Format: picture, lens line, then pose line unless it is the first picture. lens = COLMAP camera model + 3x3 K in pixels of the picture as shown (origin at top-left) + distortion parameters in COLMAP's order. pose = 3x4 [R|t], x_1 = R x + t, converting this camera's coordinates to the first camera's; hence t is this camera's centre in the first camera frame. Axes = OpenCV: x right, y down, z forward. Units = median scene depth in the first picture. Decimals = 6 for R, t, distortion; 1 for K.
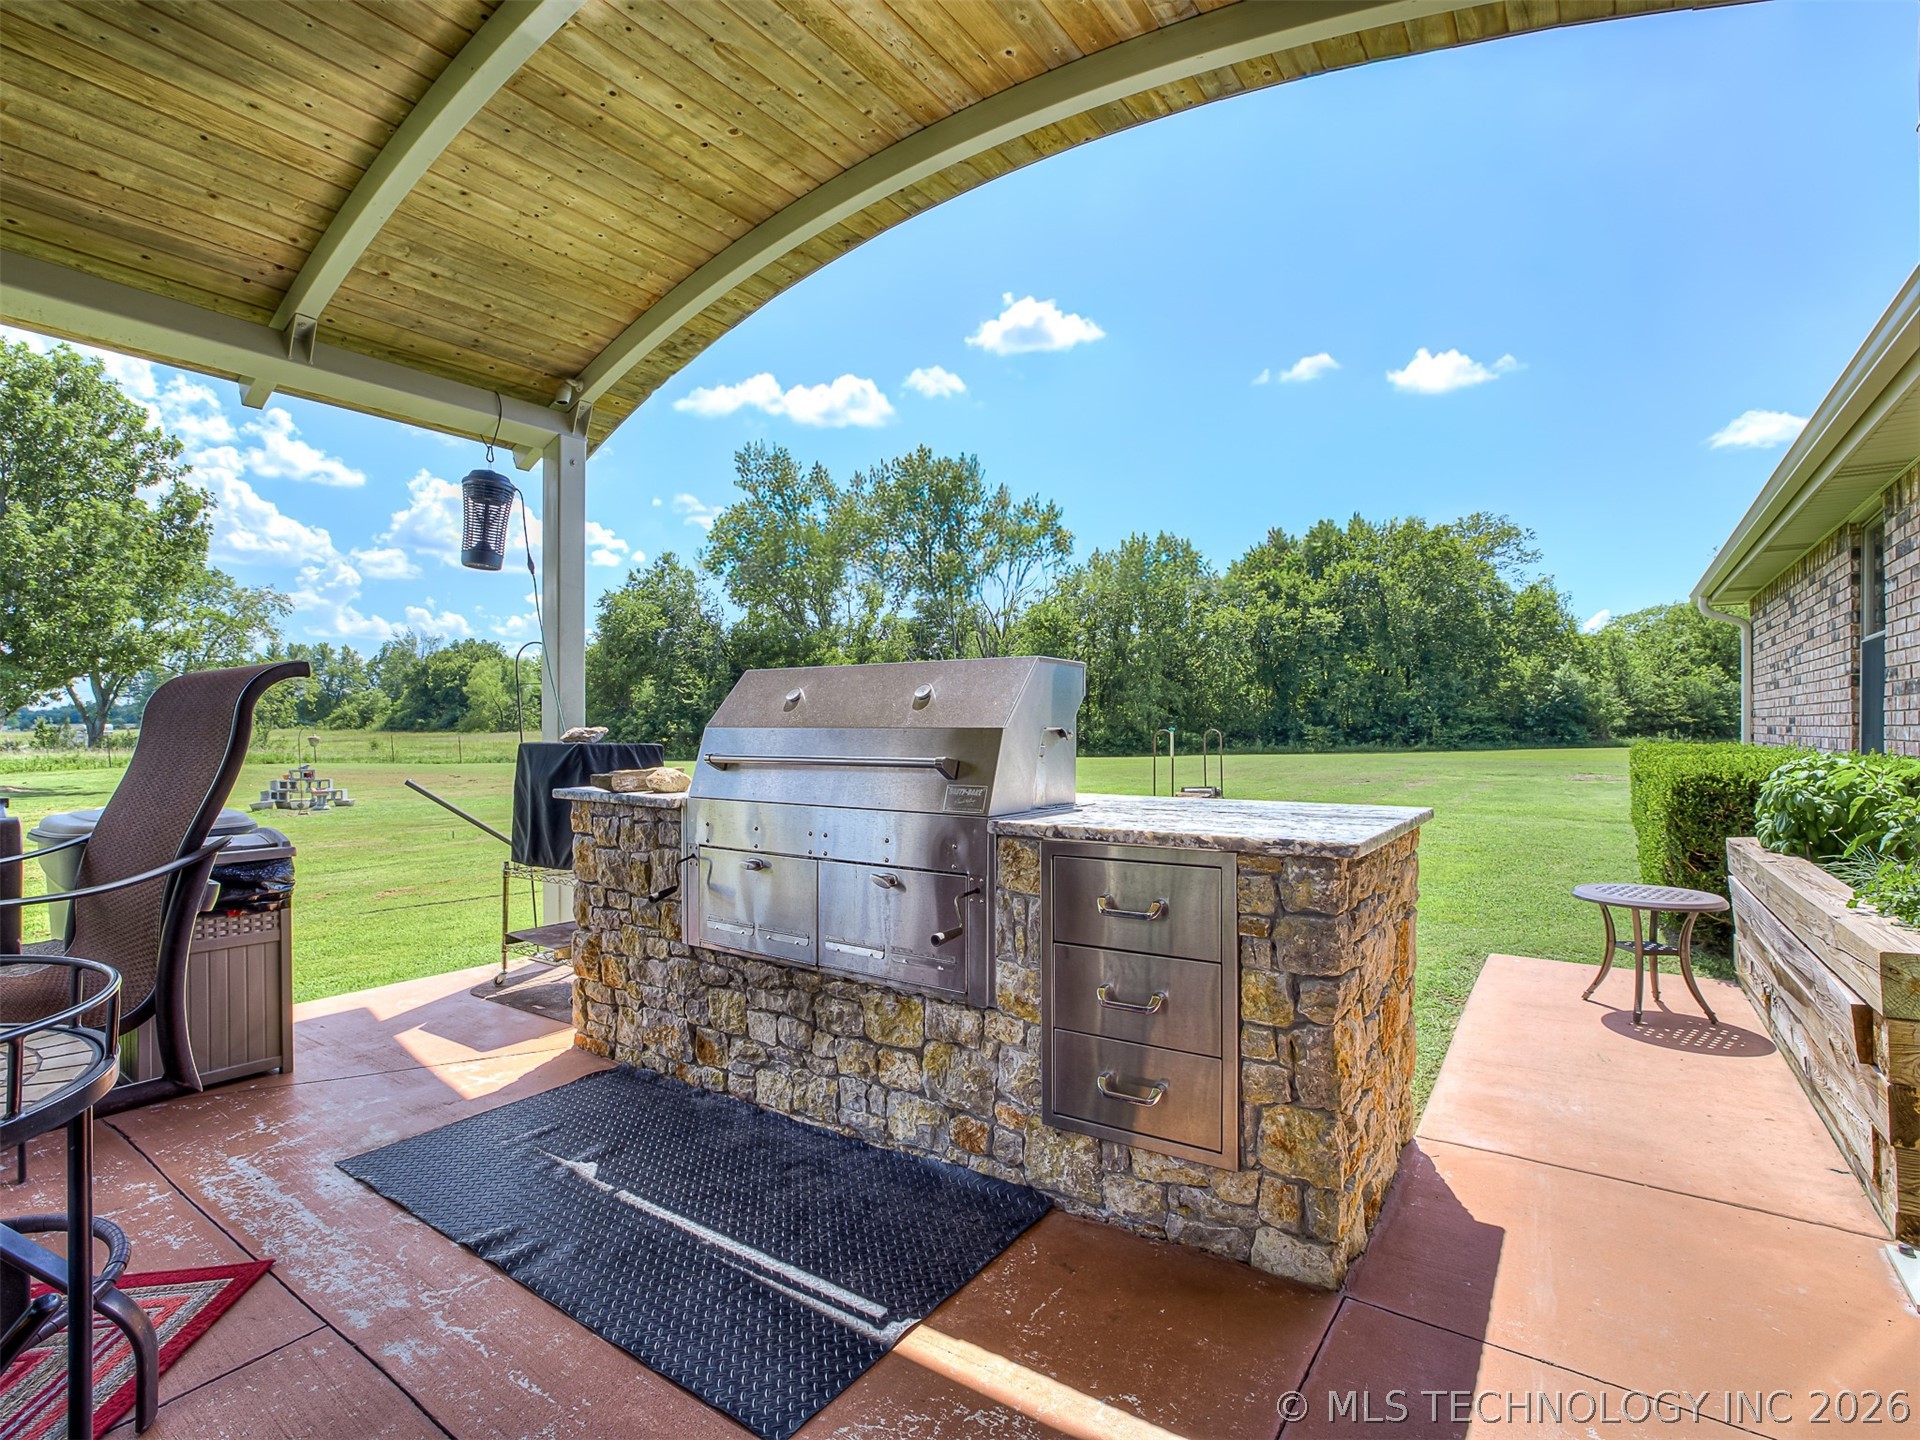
lens RADIAL K [[913.4, 0, 960.7], [0, 913.4, 726.5], [0, 0, 1]] dist [-0.019024, 0.000283]
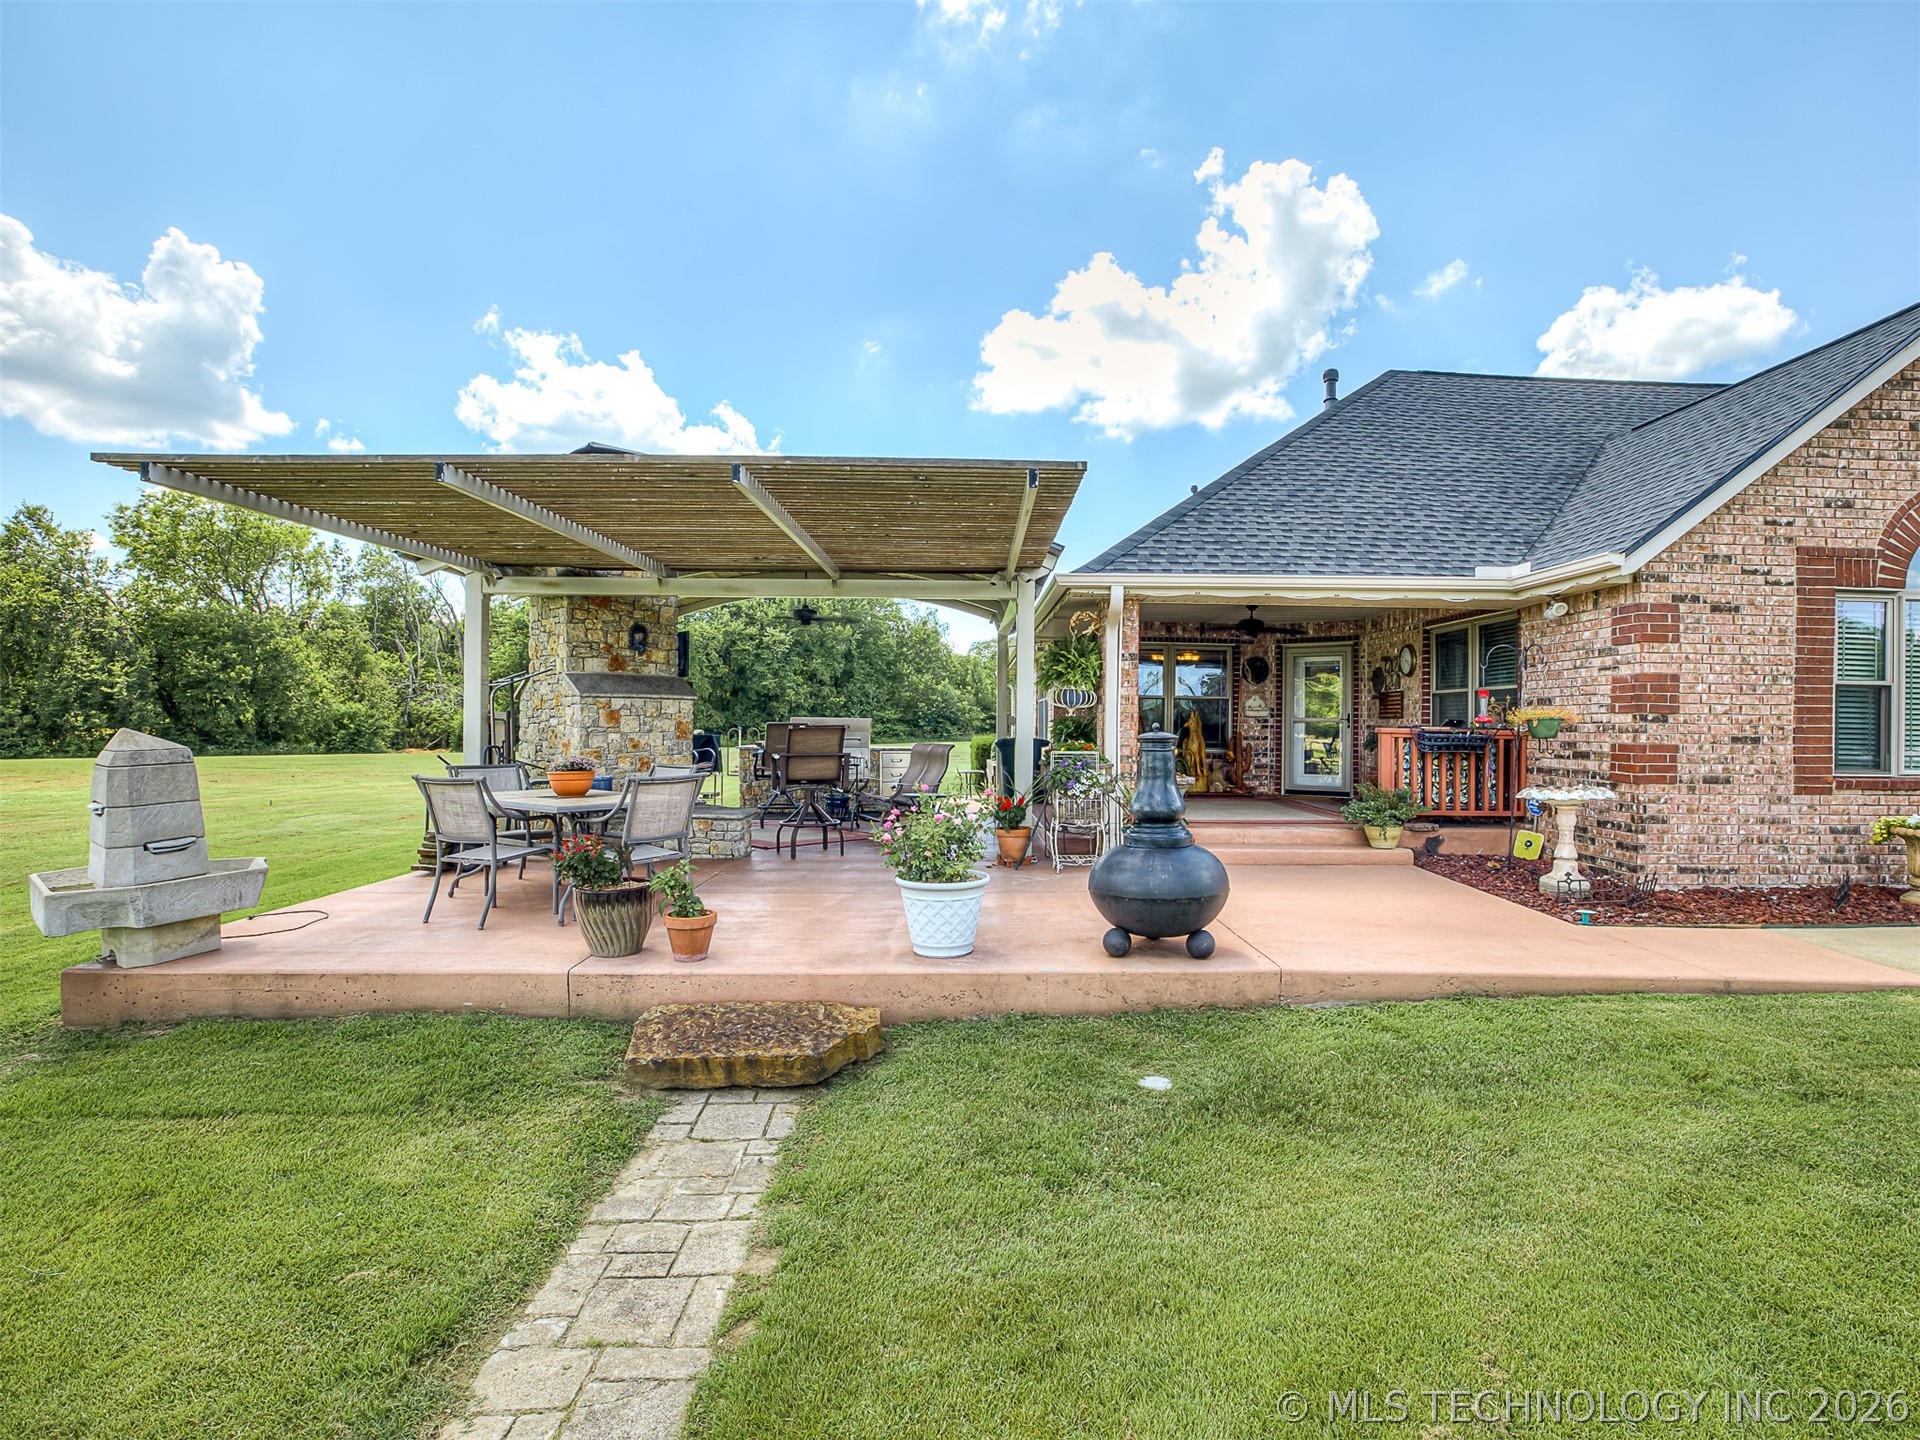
lens RADIAL K [[913.4, 0, 975.7], [0, 913.4, 722.3], [0, 0, 1]] dist [-0.019024, 0.000283]
pose [[0.815300, 0.010199, 0.578948, -0.087882], [-0.005413, 0.999935, -0.009992, 0.007185], [-0.579013, 0.005013, 0.815303, -0.147695]]
